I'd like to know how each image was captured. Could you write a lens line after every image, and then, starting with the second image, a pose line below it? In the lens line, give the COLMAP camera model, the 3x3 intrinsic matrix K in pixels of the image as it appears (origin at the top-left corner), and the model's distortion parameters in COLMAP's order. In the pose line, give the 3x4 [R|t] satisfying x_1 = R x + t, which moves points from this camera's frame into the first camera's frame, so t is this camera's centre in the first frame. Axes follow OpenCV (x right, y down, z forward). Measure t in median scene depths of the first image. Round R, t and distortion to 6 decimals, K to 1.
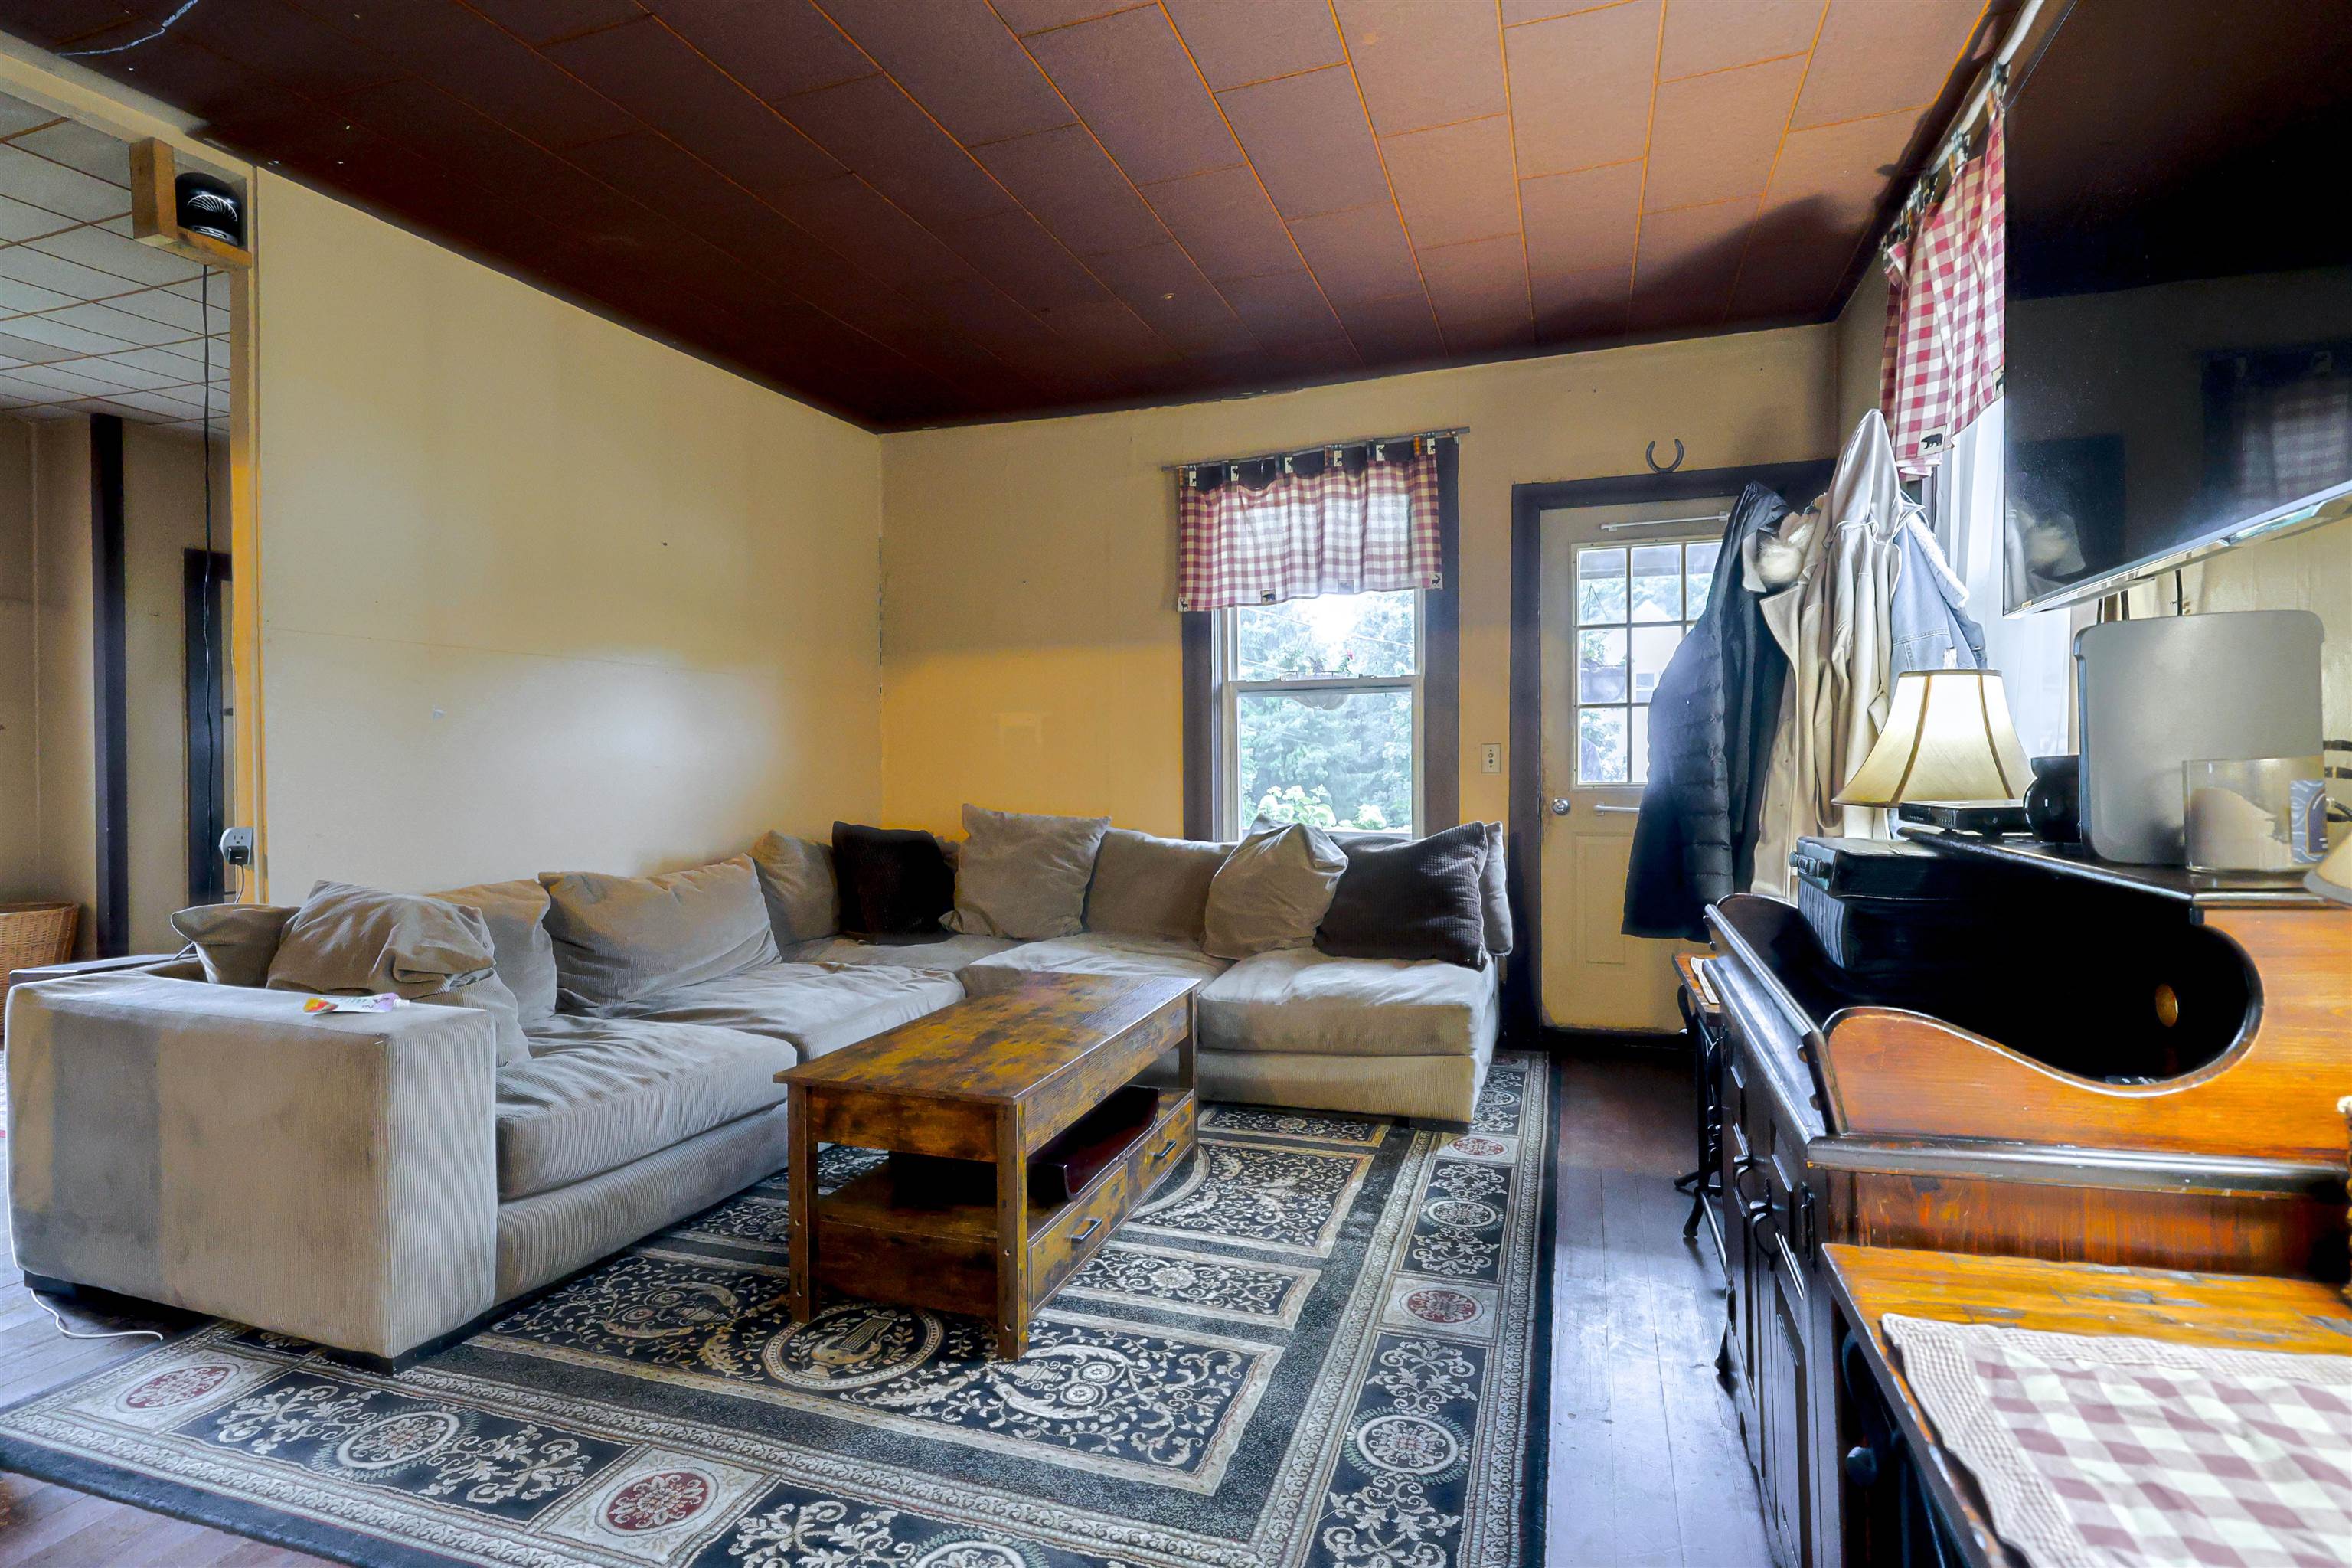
lens RADIAL K [[1050.8, 0, 1215.8], [0, 1050.8, 764.1], [0, 0, 1]] dist [-0.001413, 0.000354]
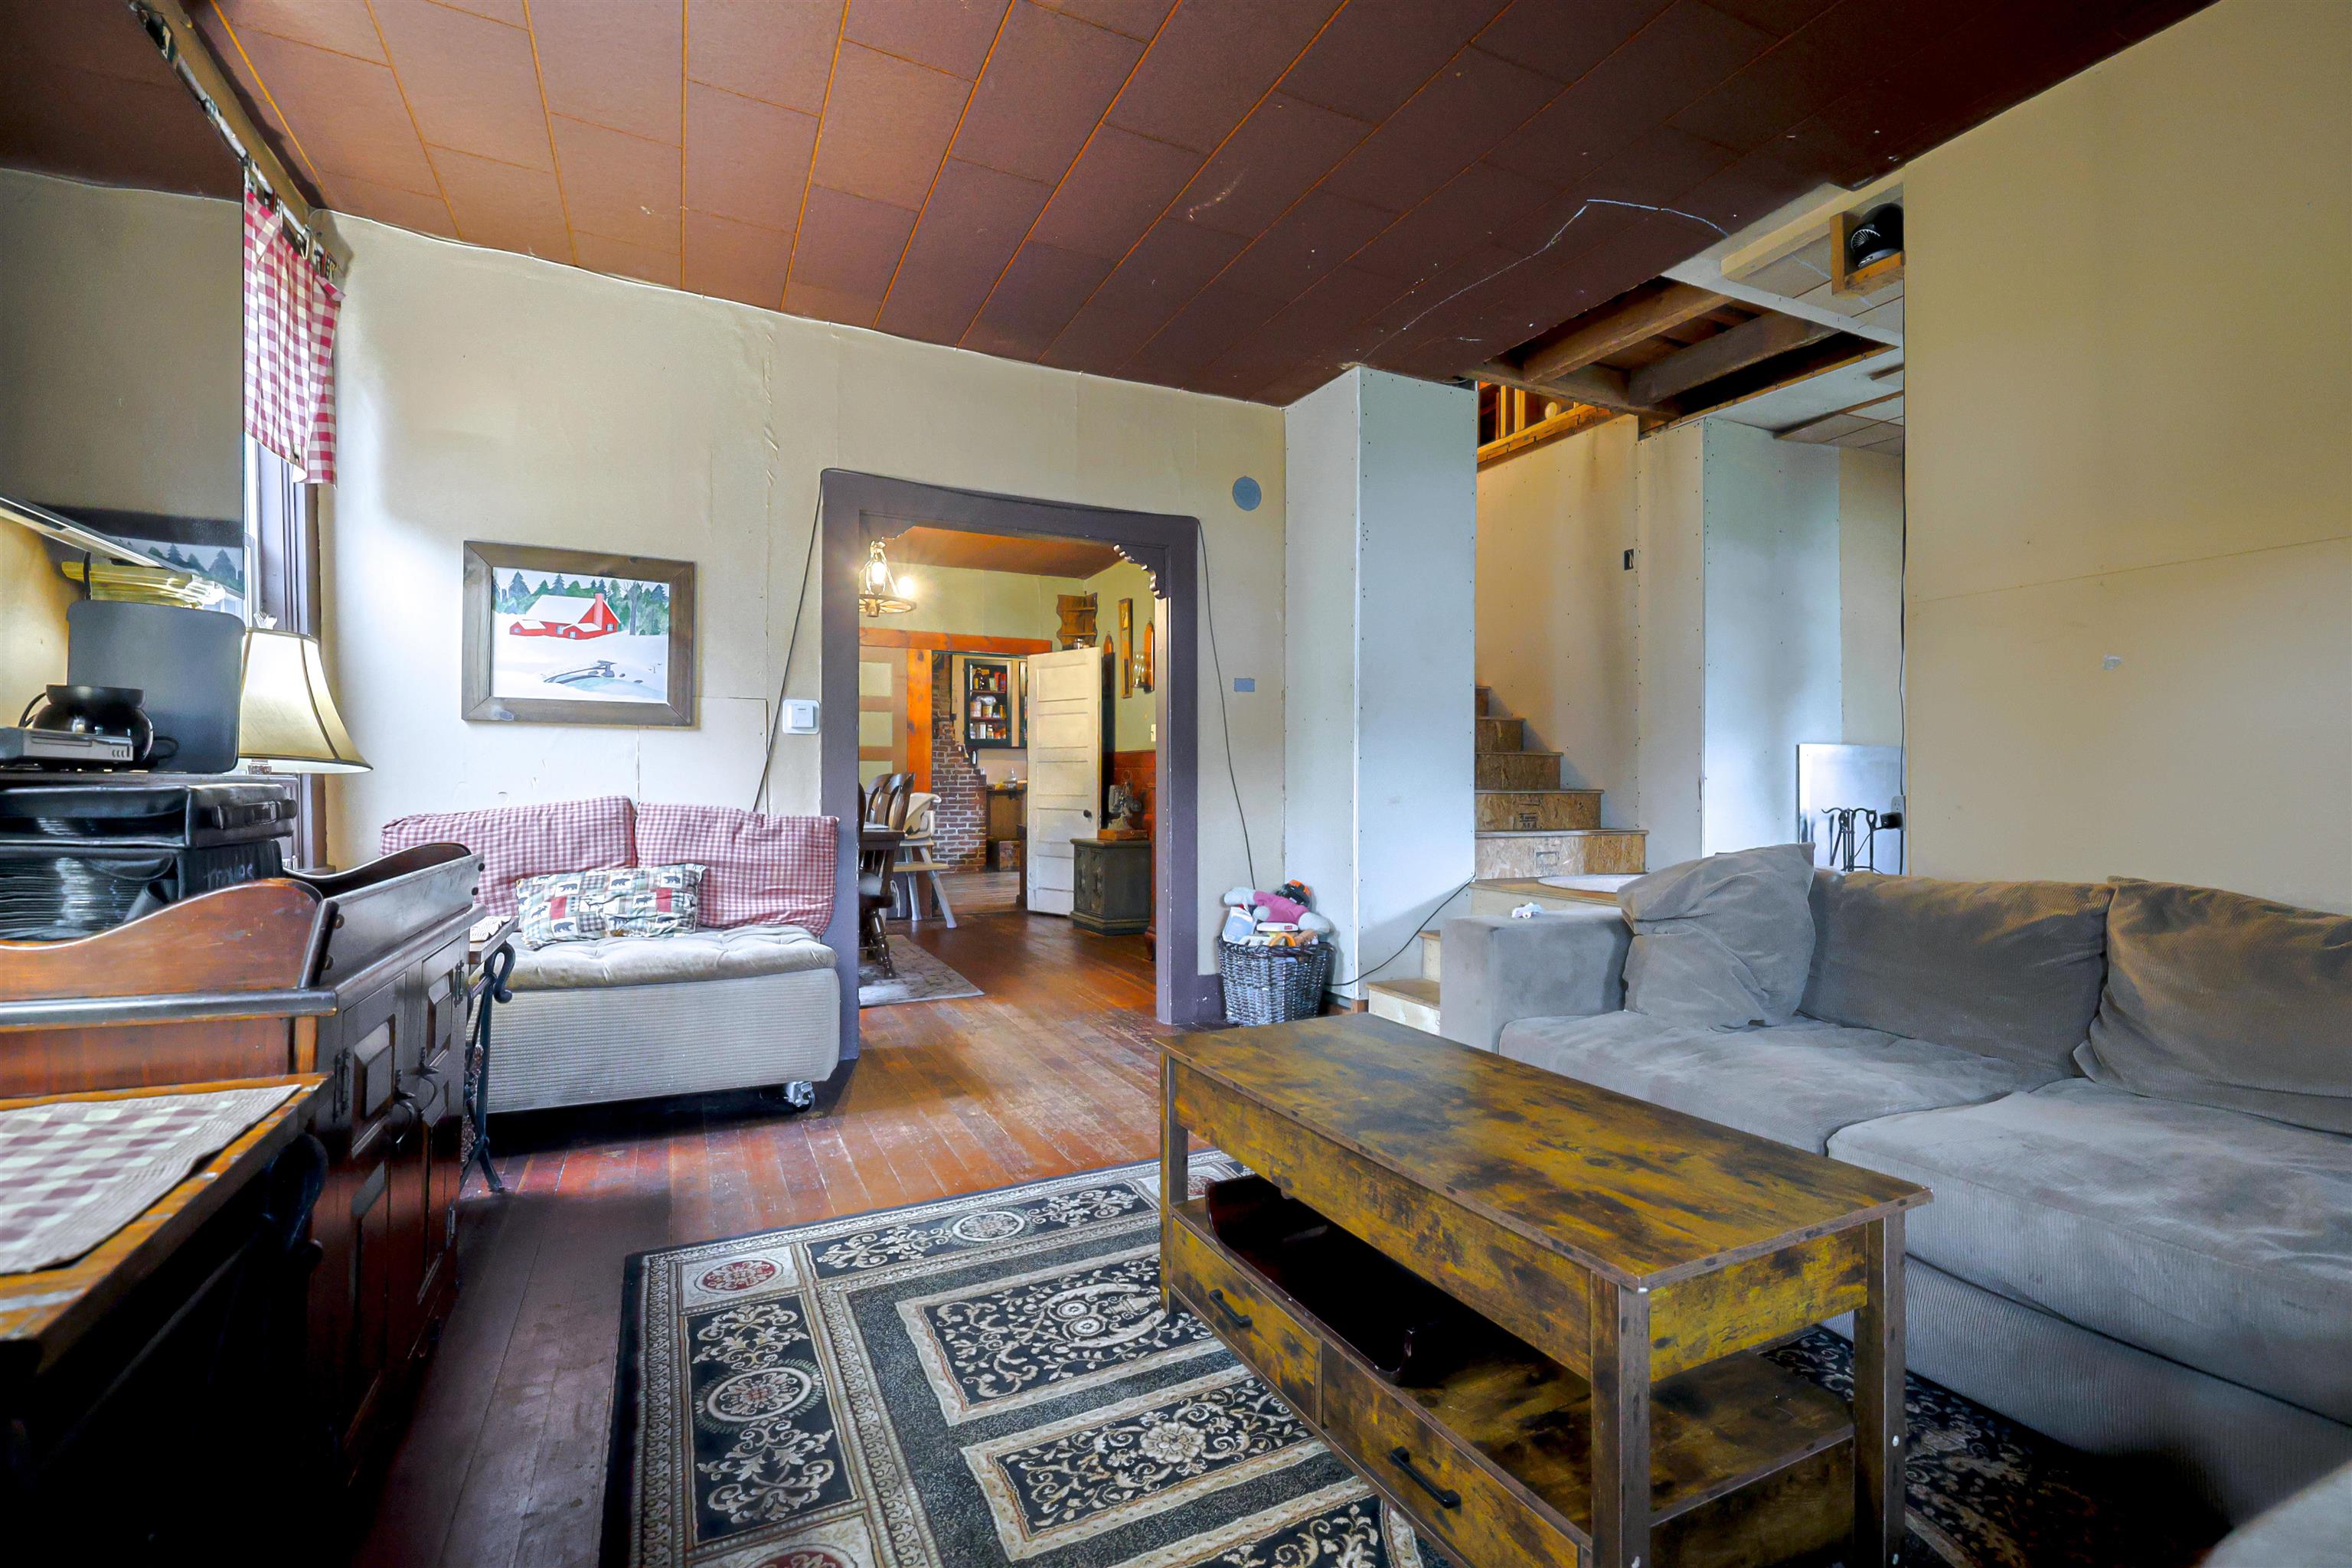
lens RADIAL K [[1050.8, 0, 1088.5], [0, 1050.8, 784.2], [0, 0, 1]] dist [-0.001413, 0.000354]
pose [[-0.760426, -0.001860, -0.649421, 0.493861], [-0.001819, 0.999998, -0.000735, 0.064707], [0.649422, 0.000622, -0.760428, 1.636111]]
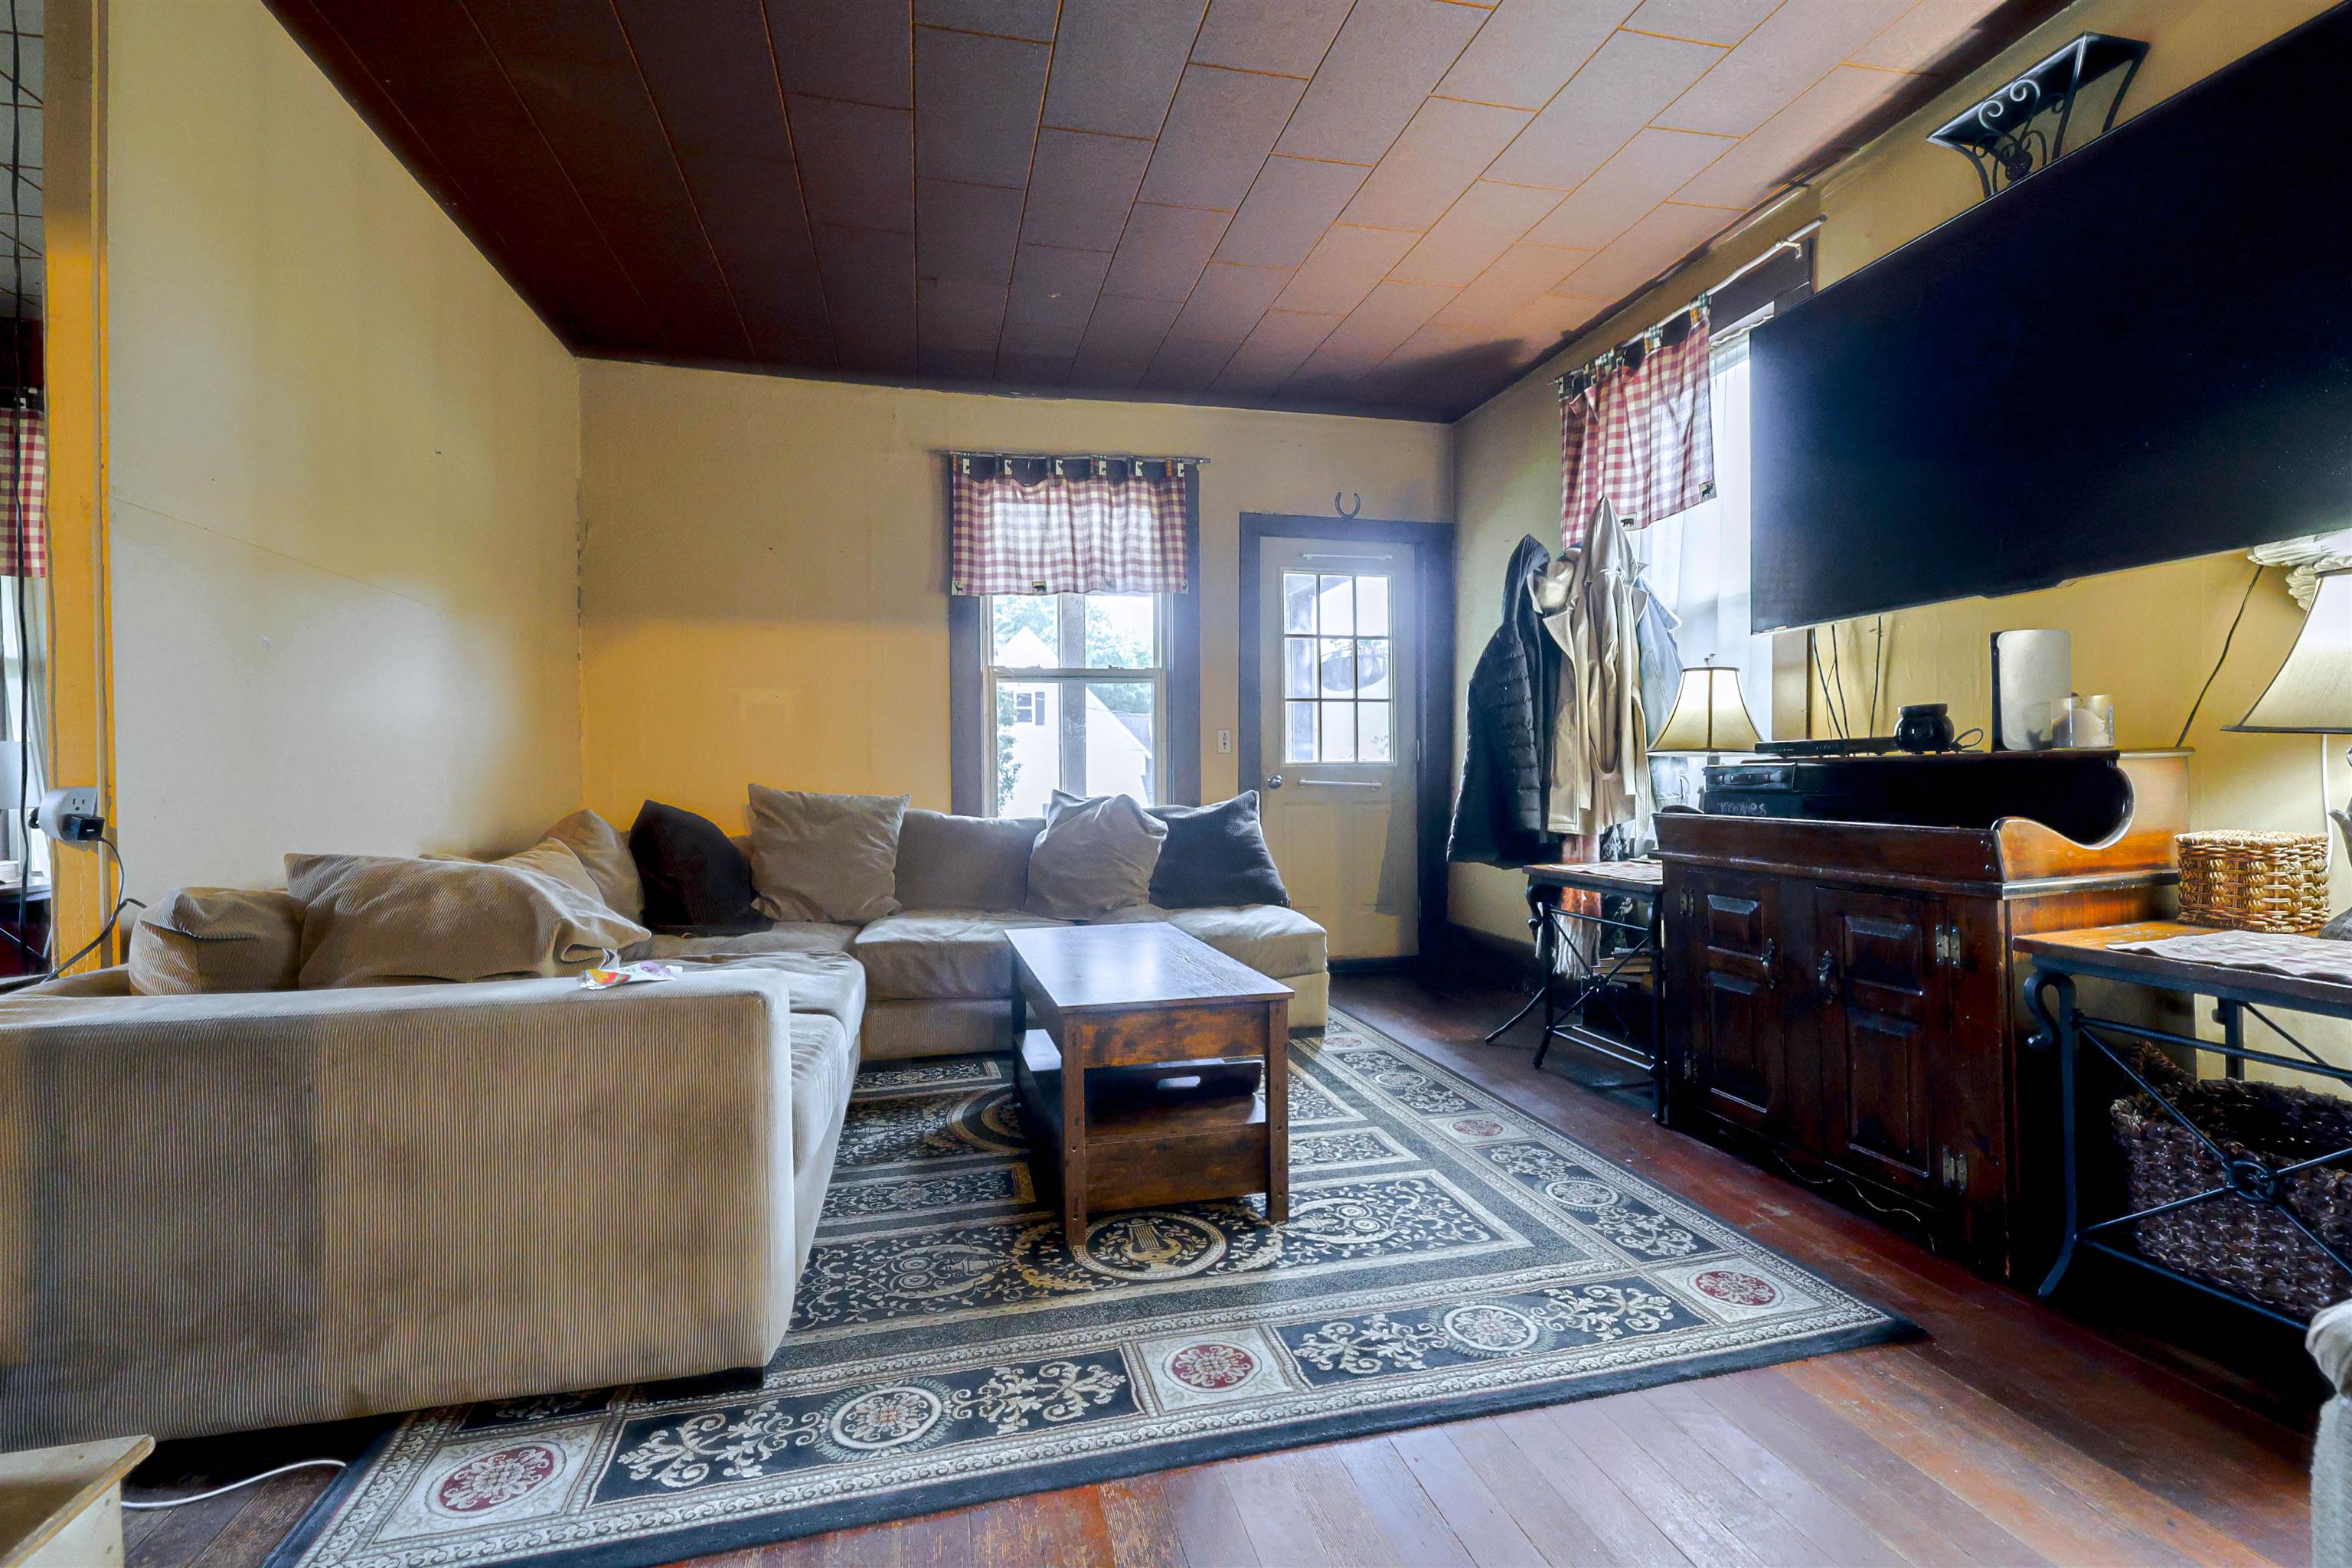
lens RADIAL K [[1050.8, 0, 1135.3], [0, 1050.8, 773.2], [0, 0, 1]] dist [-0.001413, 0.000354]
pose [[0.855447, -0.002169, 0.517887, -0.887808], [0.006079, 0.999964, -0.005854, 0.075105], [-0.517855, 0.008156, 0.855429, 0.085408]]
